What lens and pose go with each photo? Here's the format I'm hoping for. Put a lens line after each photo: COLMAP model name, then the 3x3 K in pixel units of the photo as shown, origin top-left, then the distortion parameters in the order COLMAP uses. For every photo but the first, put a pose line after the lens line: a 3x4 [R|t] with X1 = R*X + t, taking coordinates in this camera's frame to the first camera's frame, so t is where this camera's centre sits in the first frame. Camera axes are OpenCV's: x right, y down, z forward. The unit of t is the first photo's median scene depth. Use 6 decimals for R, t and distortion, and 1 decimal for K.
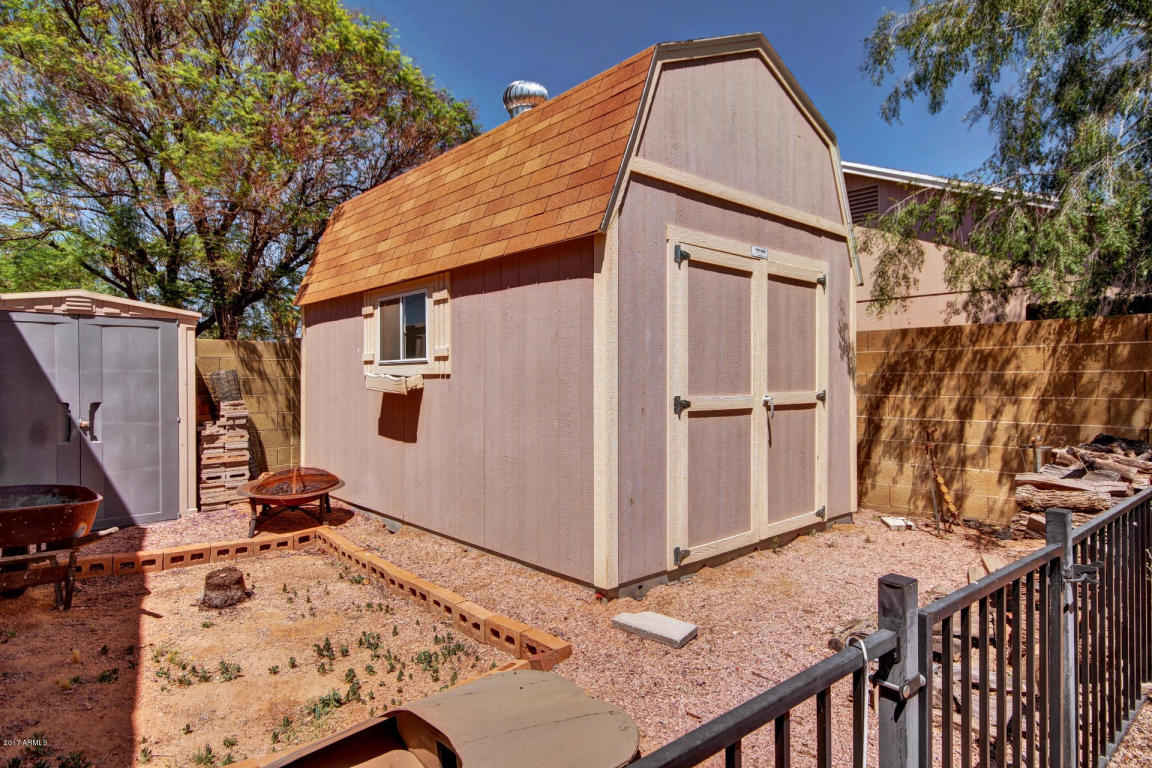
lens RADIAL K [[634.4, 0, 576.6], [0, 634.4, 383.0], [0, 0, 1]] dist [0.000059, 0.000005]
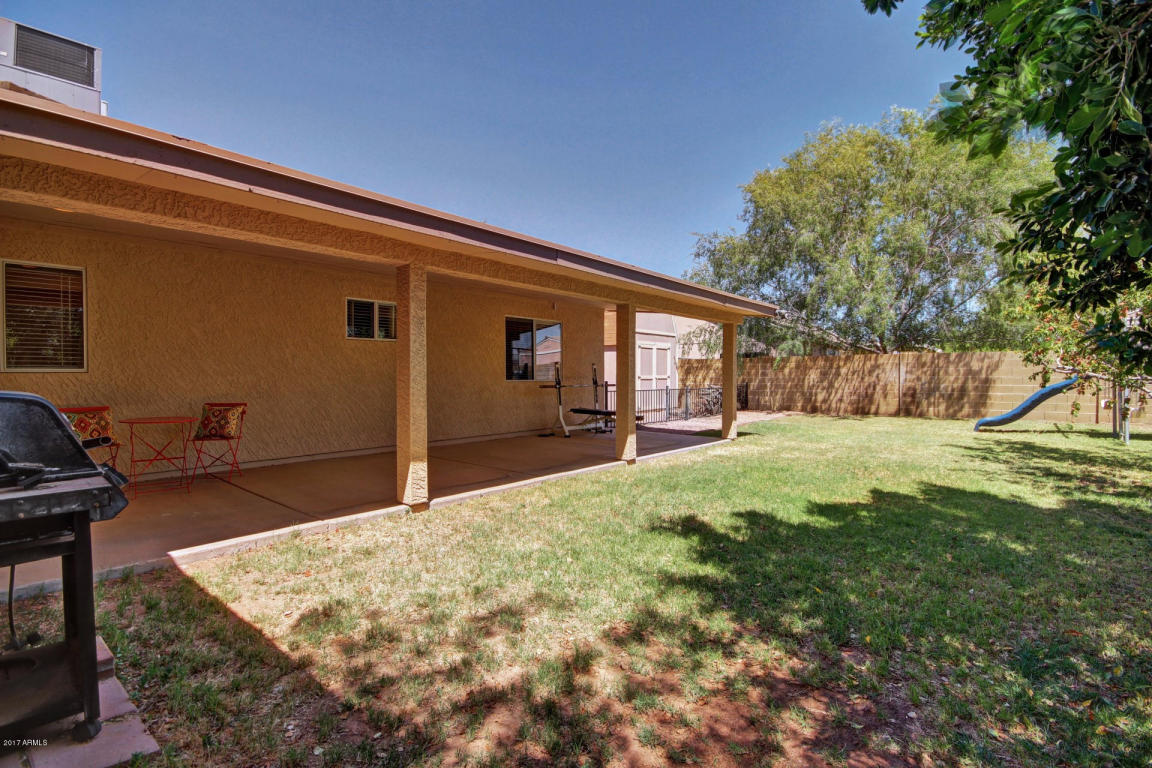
lens RADIAL K [[547.5, 0, 578.1], [0, 547.5, 381.9], [0, 0, 1]] dist [-0.001514, -0.000045]
pose [[0.987349, -0.000313, 0.158561, -0.854989], [-0.000752, 0.999978, 0.006655, 0.036178], [-0.158559, -0.006690, 0.987327, -2.721149]]
